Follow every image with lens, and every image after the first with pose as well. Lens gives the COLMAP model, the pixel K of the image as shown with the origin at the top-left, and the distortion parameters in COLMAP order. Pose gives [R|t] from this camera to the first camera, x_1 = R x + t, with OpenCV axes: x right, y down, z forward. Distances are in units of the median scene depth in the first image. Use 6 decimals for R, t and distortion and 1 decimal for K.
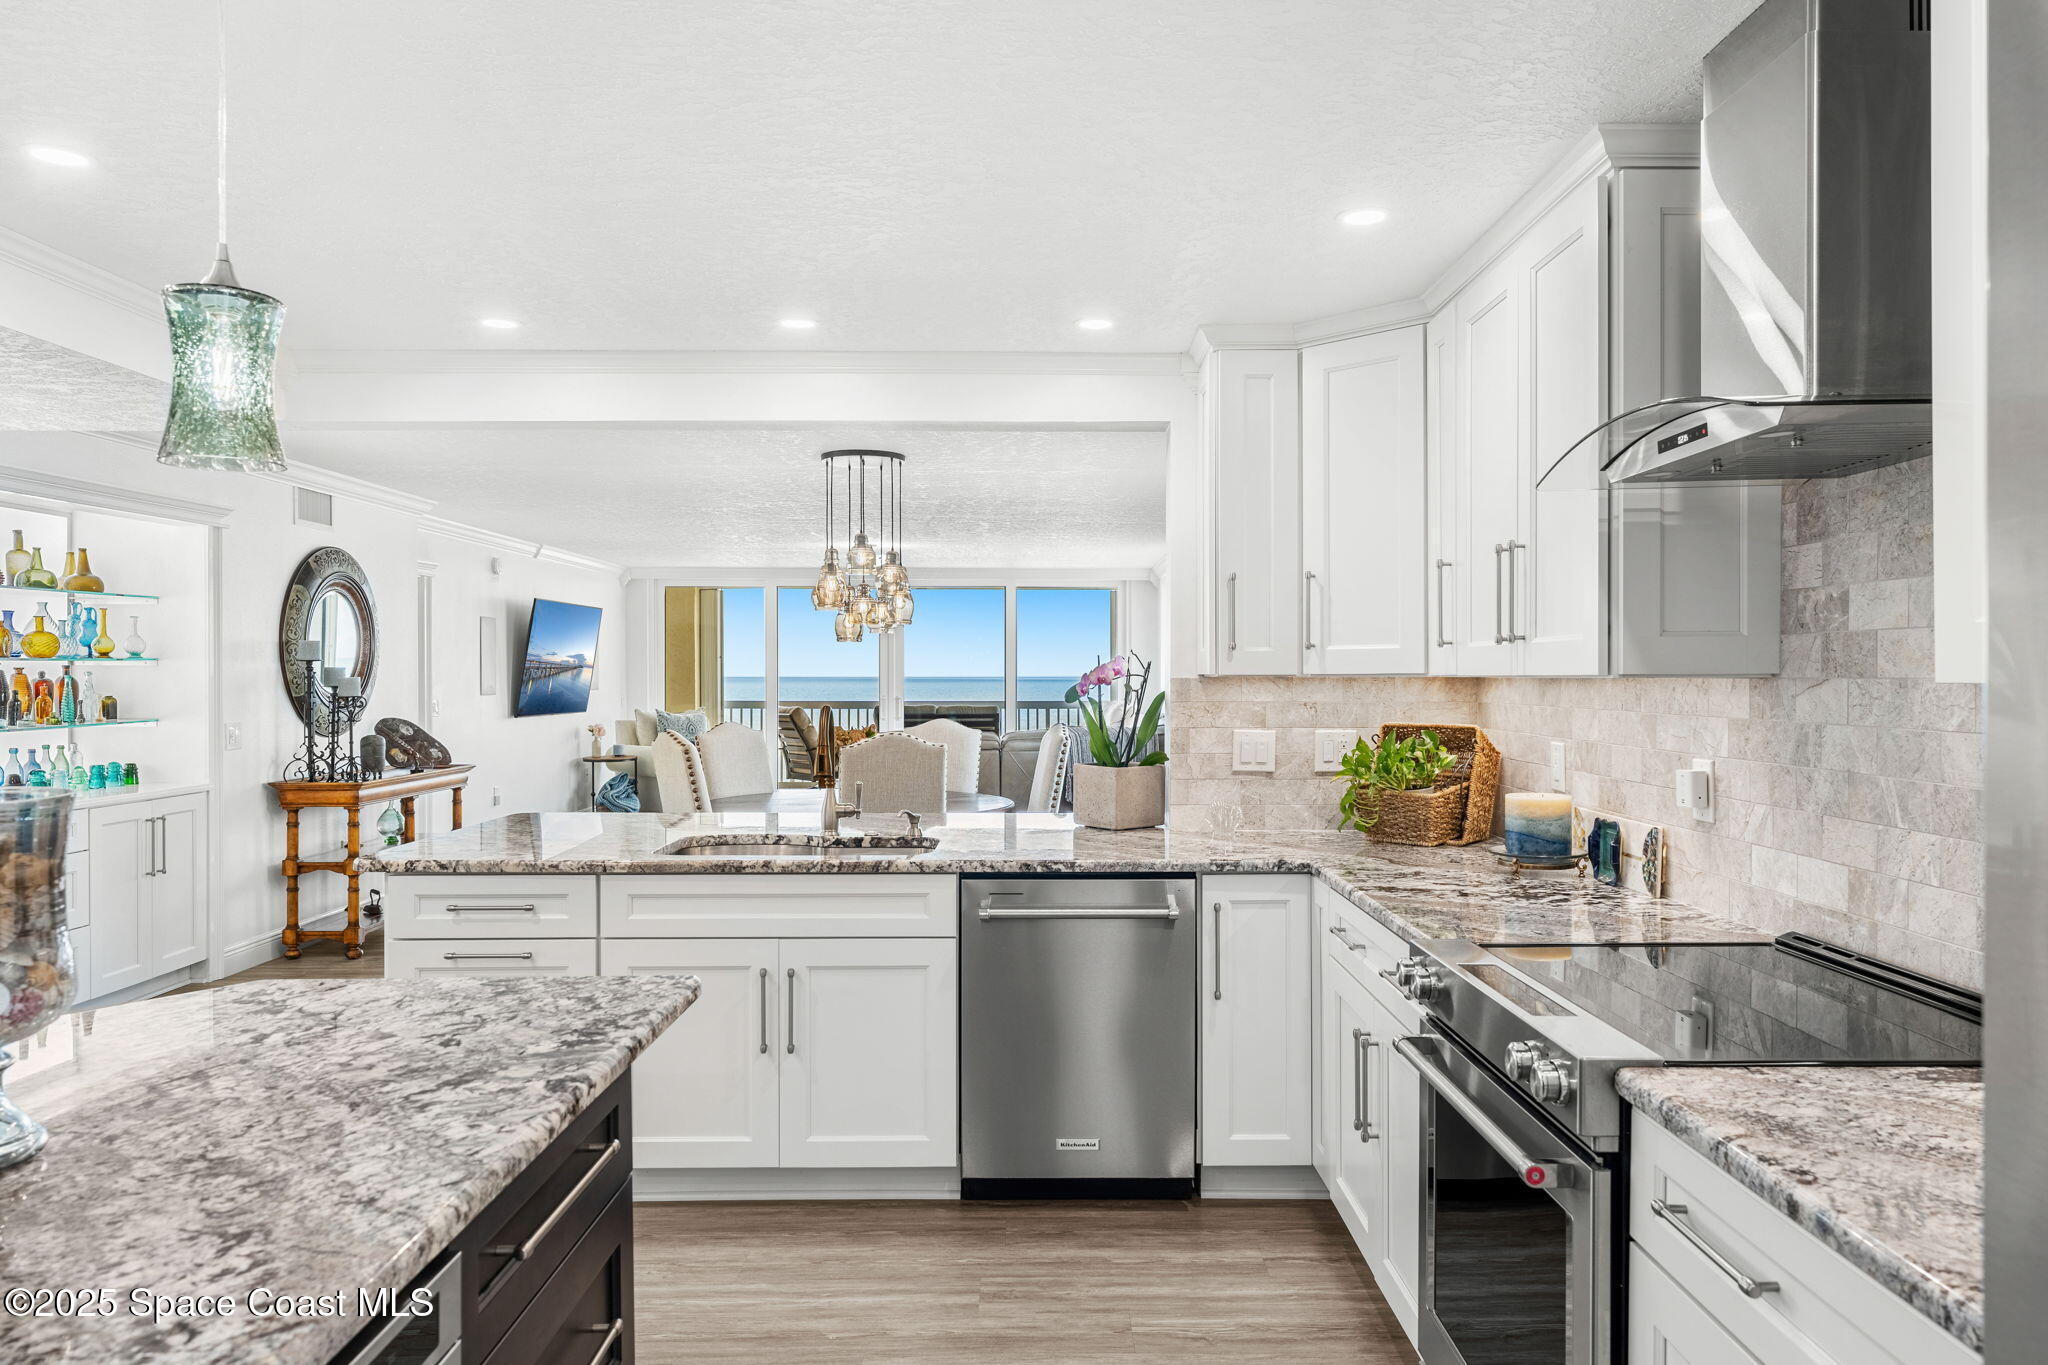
lens RADIAL K [[1372.9, 0, 1066.7], [0, 1372.9, 686.0], [0, 0, 1]] dist [-0.001823, 0.000211]
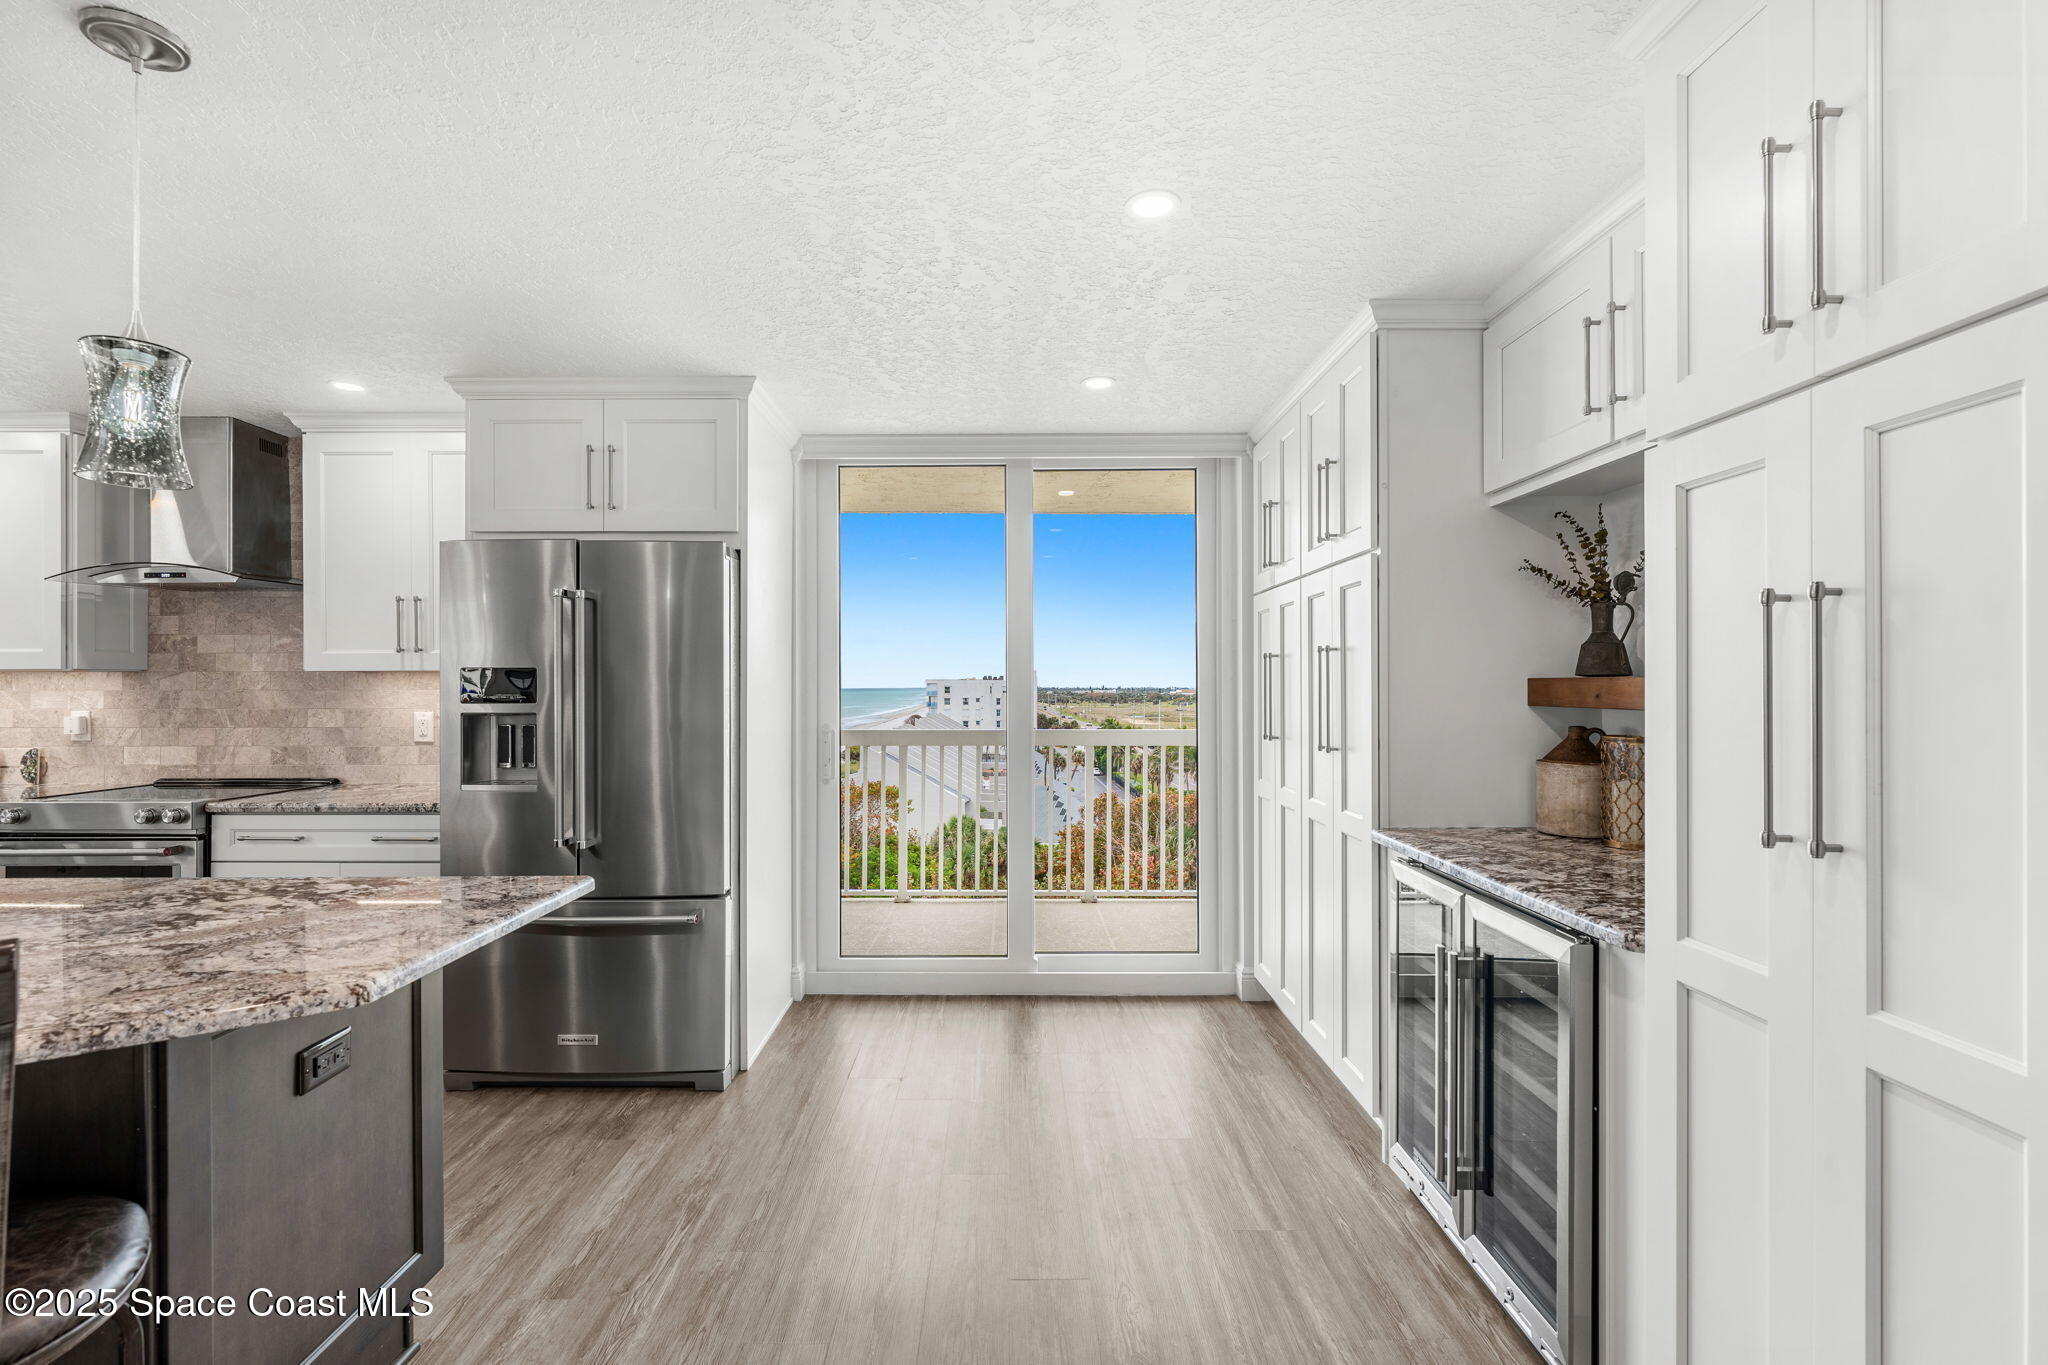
lens RADIAL K [[899.5, 0, 1002.0], [0, 899.5, 681.5], [0, 0, 1]] dist [0.000241, 0.000095]
pose [[0.025001, 0.004089, 0.999679, -0.683813], [0.009317, 0.999947, -0.004323, 0.021834], [-0.999644, 0.009422, 0.024961, -0.340855]]
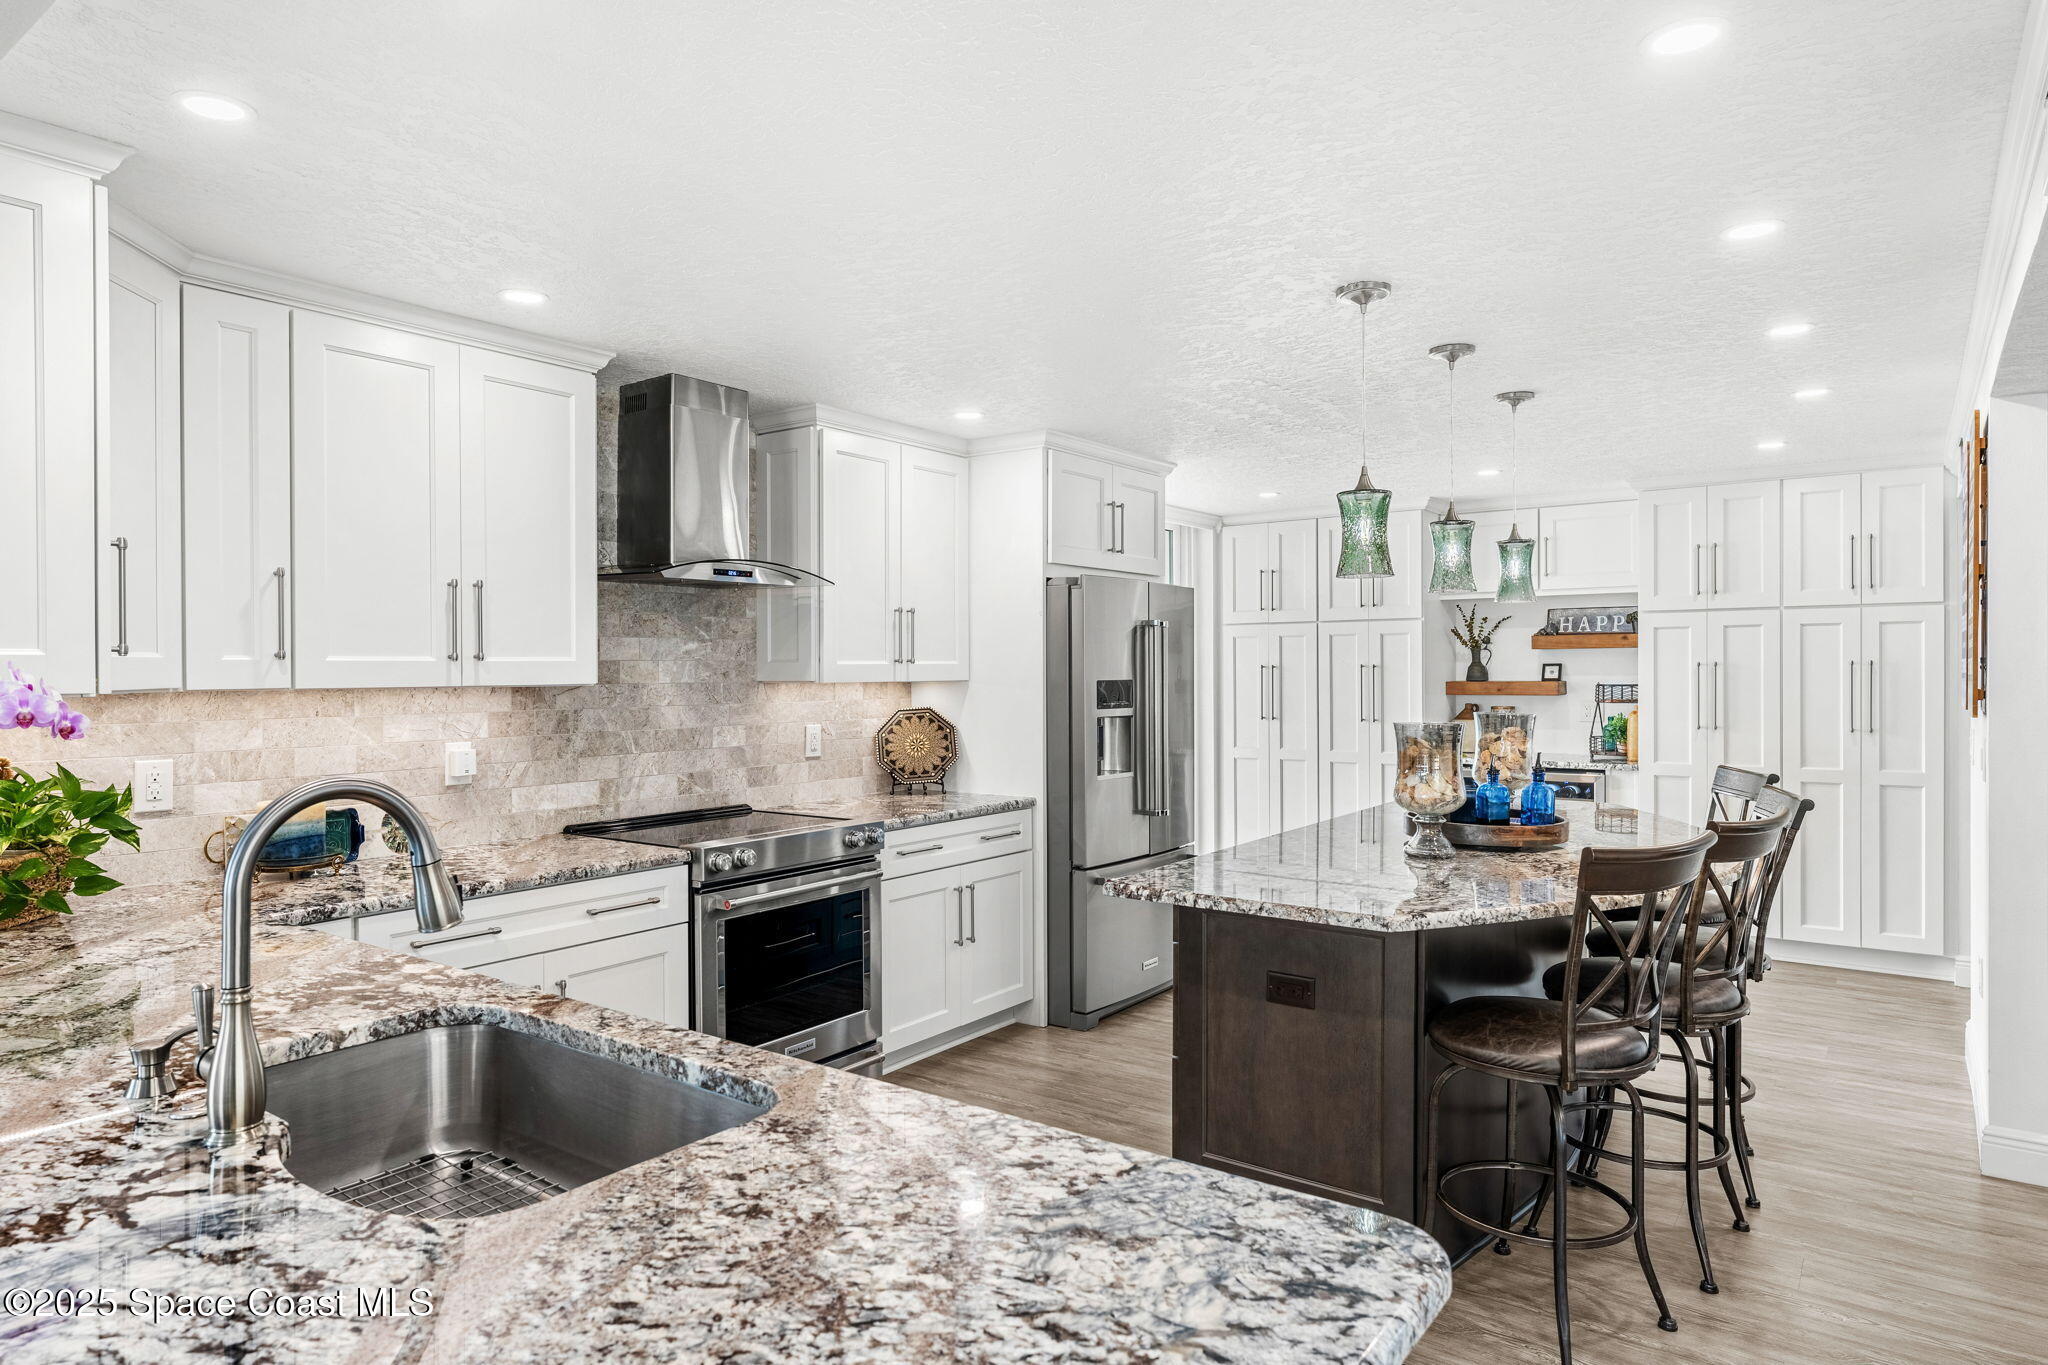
lens RADIAL K [[1202.1, 0, 1014.0], [0, 1202.1, 667.4], [0, 0, 1]] dist [-0.000495, -0.000632]
pose [[-0.790262, 0.005062, 0.612748, -0.621507], [0.009768, 0.999943, 0.004337, -0.020475], [-0.612691, 0.009413, -0.790267, 1.301149]]
